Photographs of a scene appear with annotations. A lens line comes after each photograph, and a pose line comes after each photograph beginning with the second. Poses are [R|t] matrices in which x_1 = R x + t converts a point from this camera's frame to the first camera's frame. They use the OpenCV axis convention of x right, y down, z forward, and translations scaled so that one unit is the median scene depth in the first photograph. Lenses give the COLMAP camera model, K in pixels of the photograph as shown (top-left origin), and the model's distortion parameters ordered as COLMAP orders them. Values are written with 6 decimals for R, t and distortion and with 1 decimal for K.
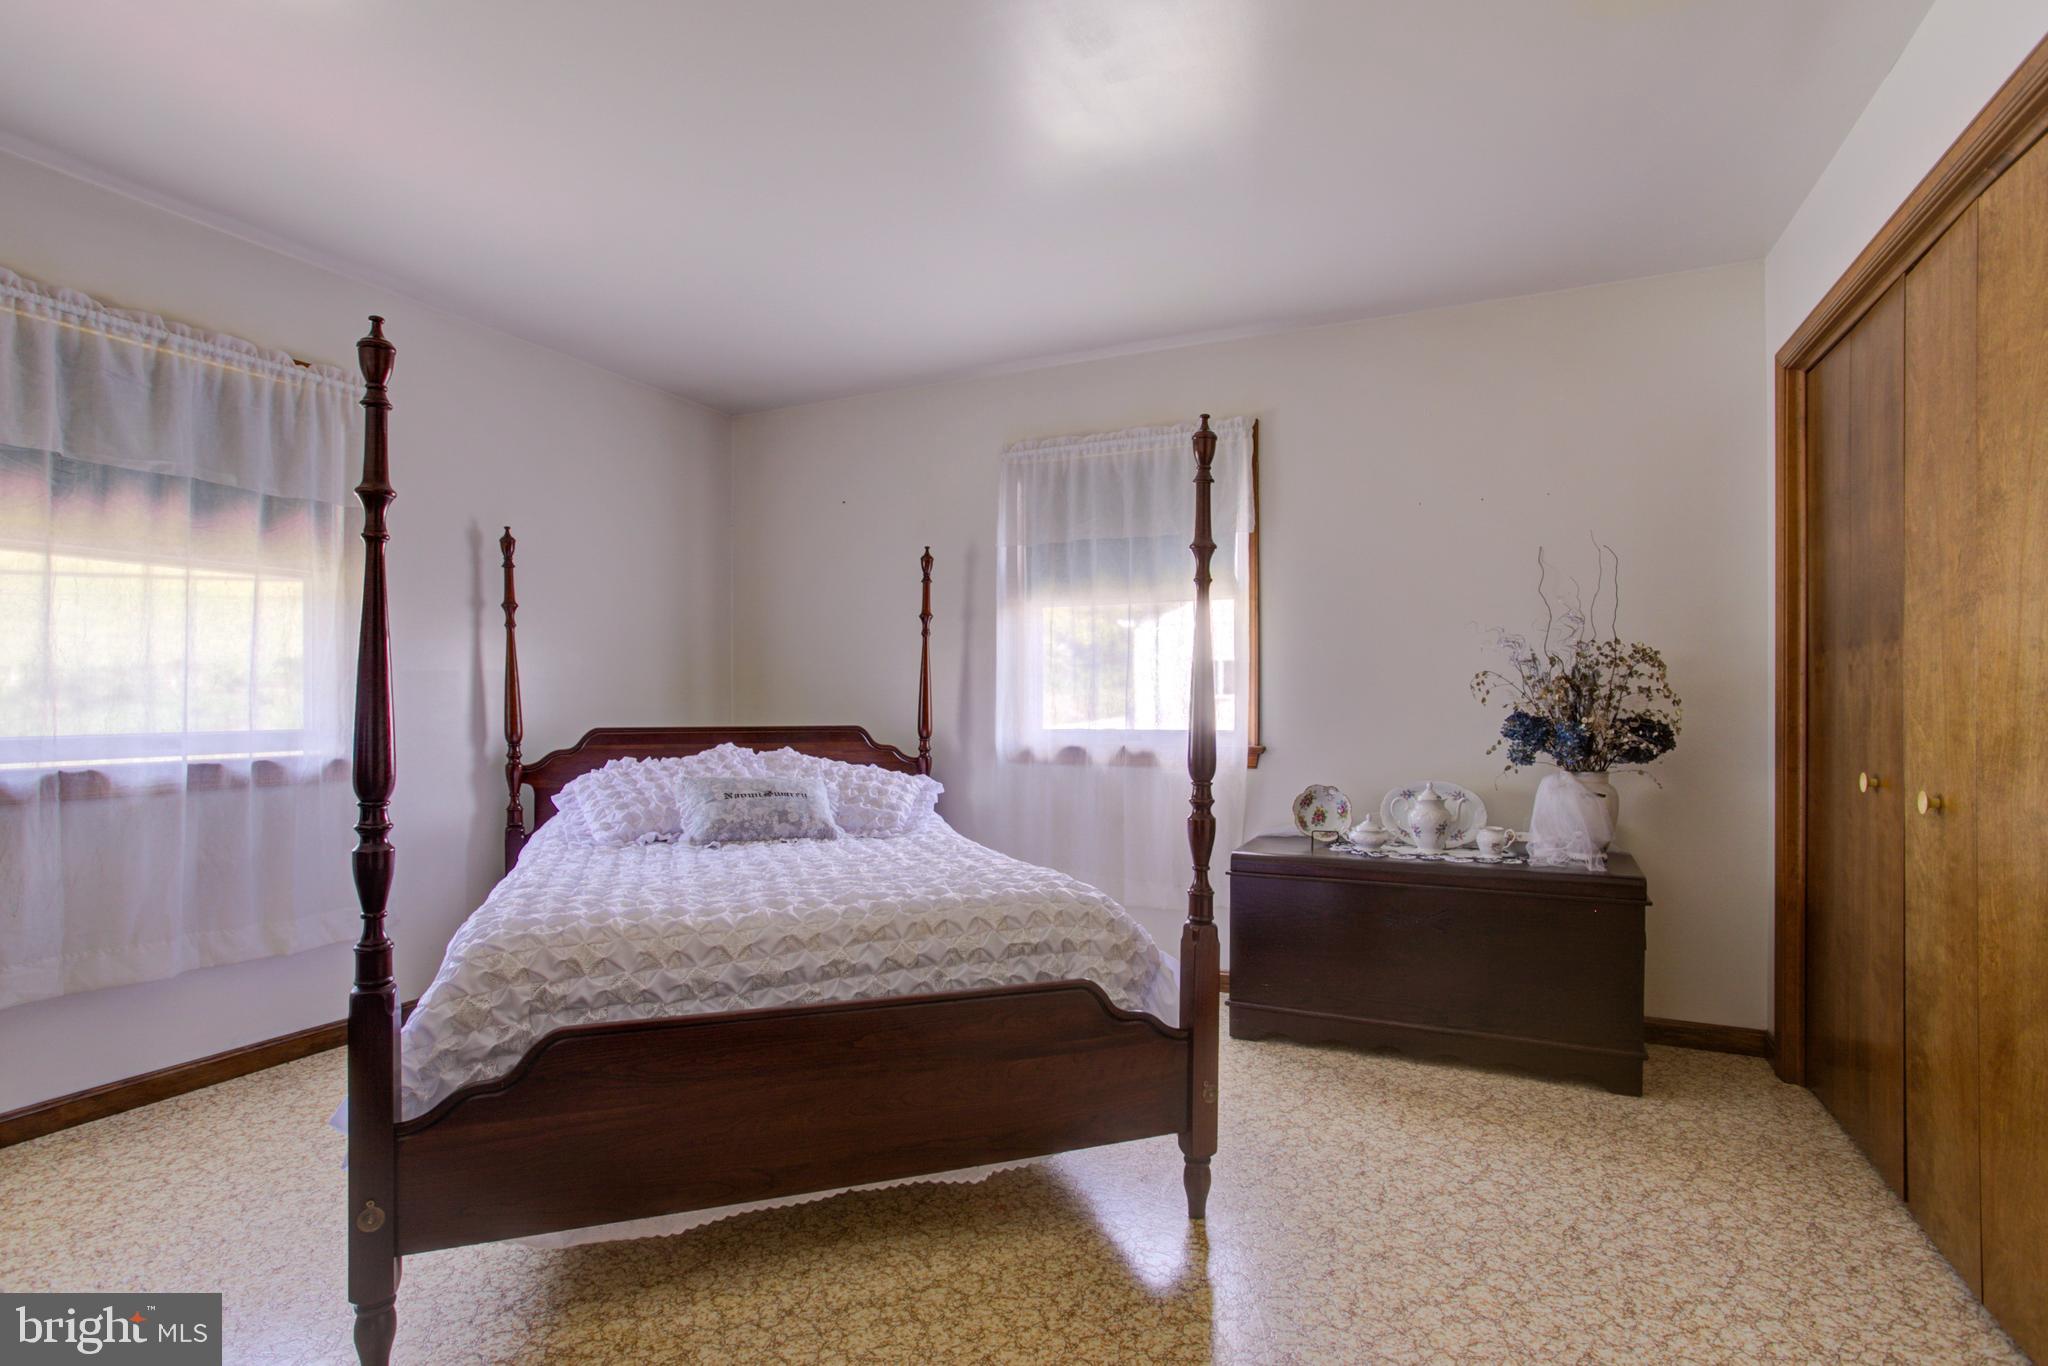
lens RADIAL K [[1005.6, 0, 1027.4], [0, 1005.6, 691.9], [0, 0, 1]] dist [-0.057713, 0.035127]
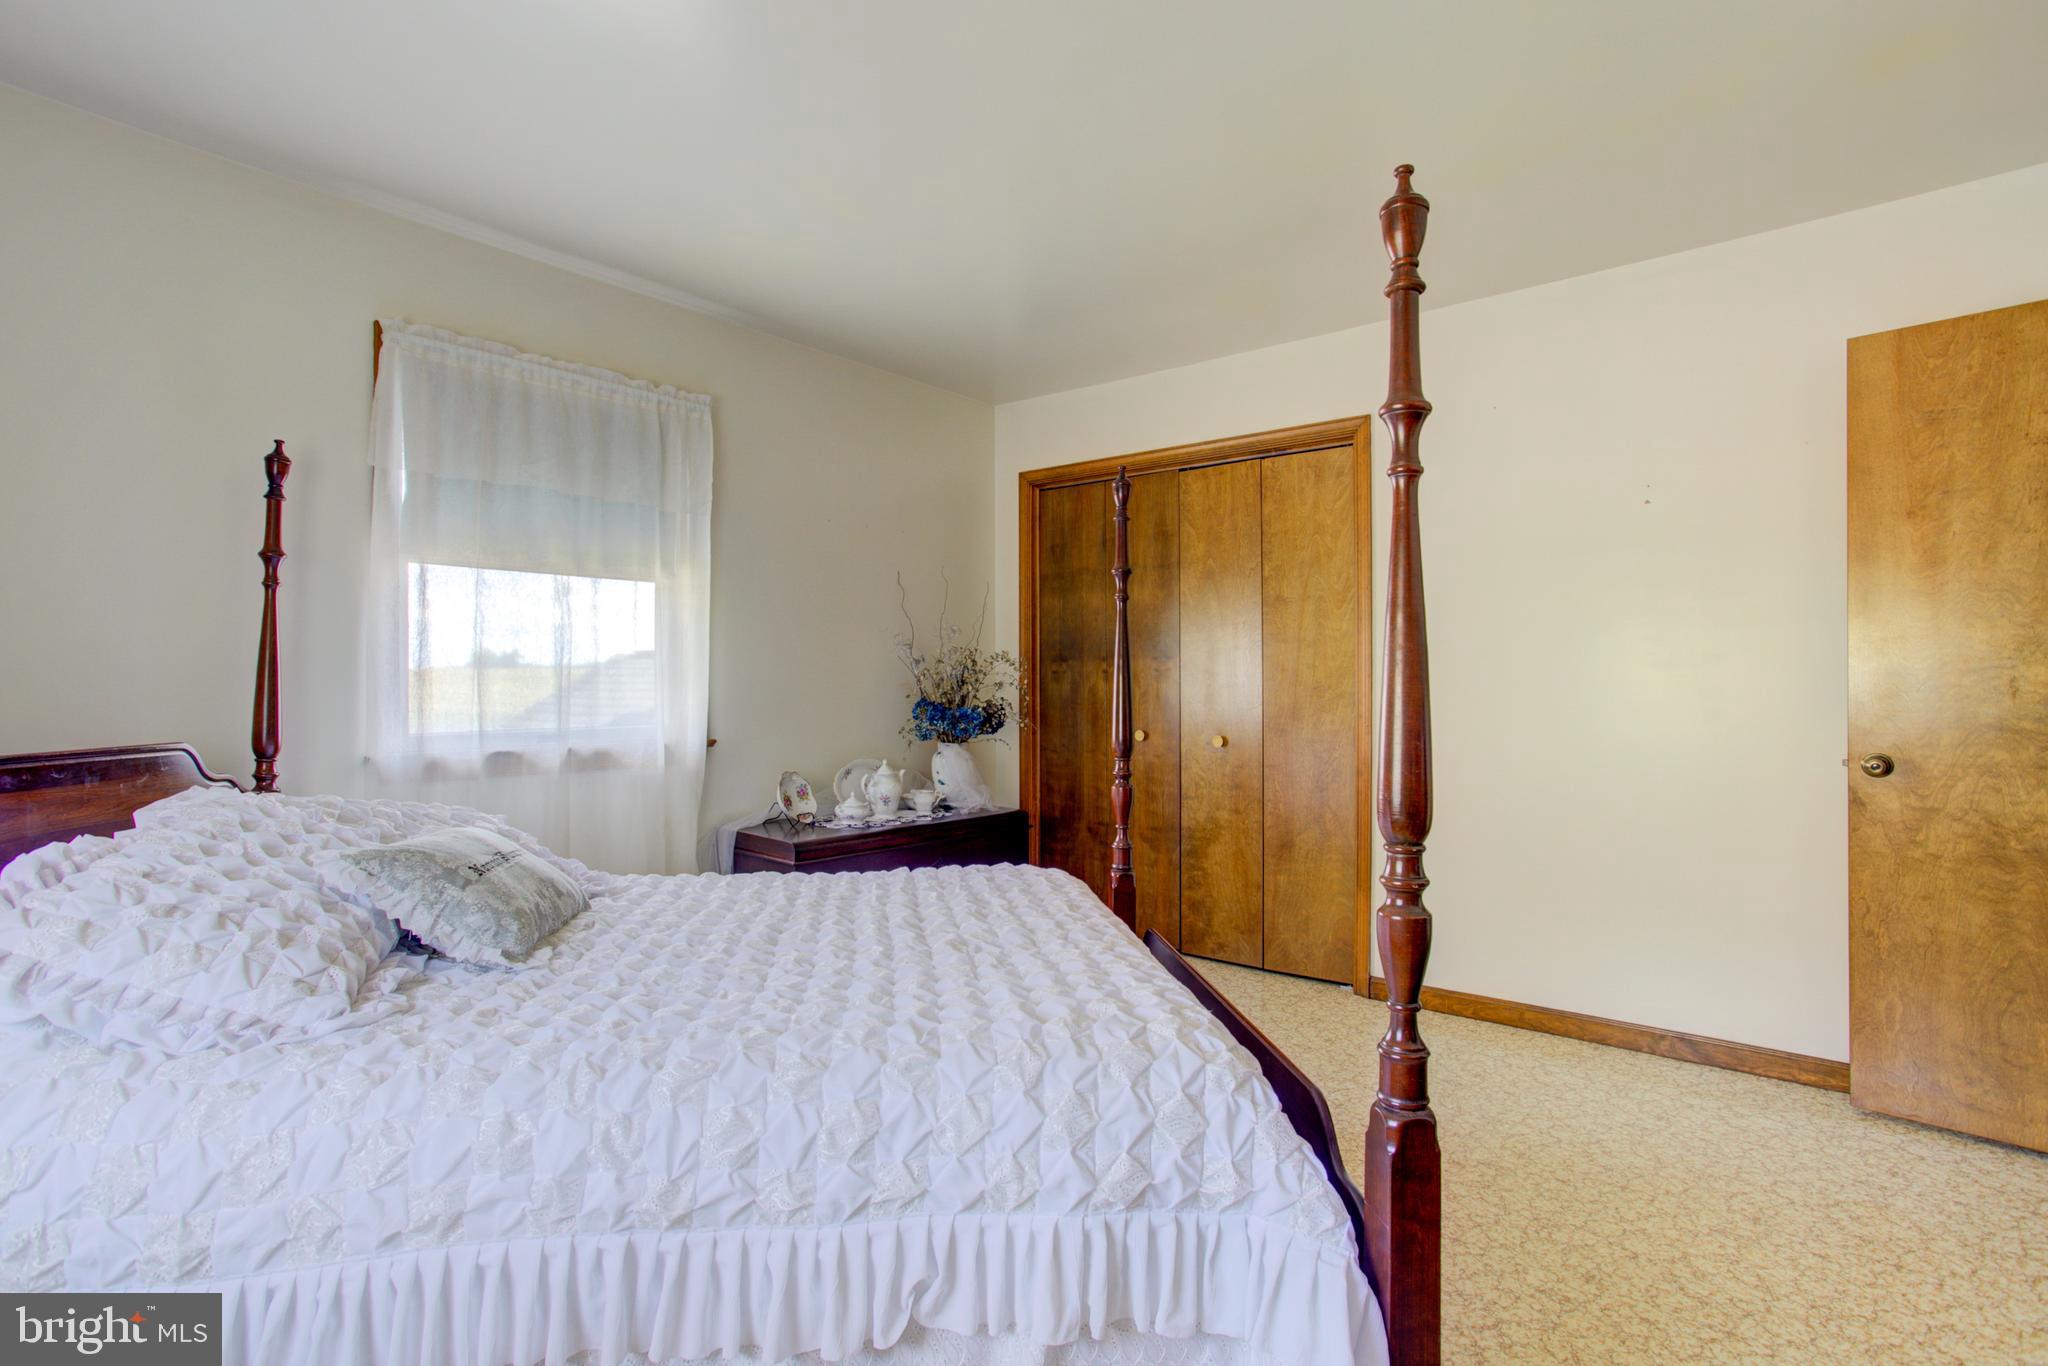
lens RADIAL K [[1005.6, 0, 1027.4], [0, 1005.6, 691.9], [0, 0, 1]] dist [-0.057713, 0.035127]
pose [[0.258184, -0.006906, 0.966071, -0.671193], [-0.011796, 0.999877, 0.010300, -0.004266], [-0.966024, -0.014055, 0.258071, 0.482178]]
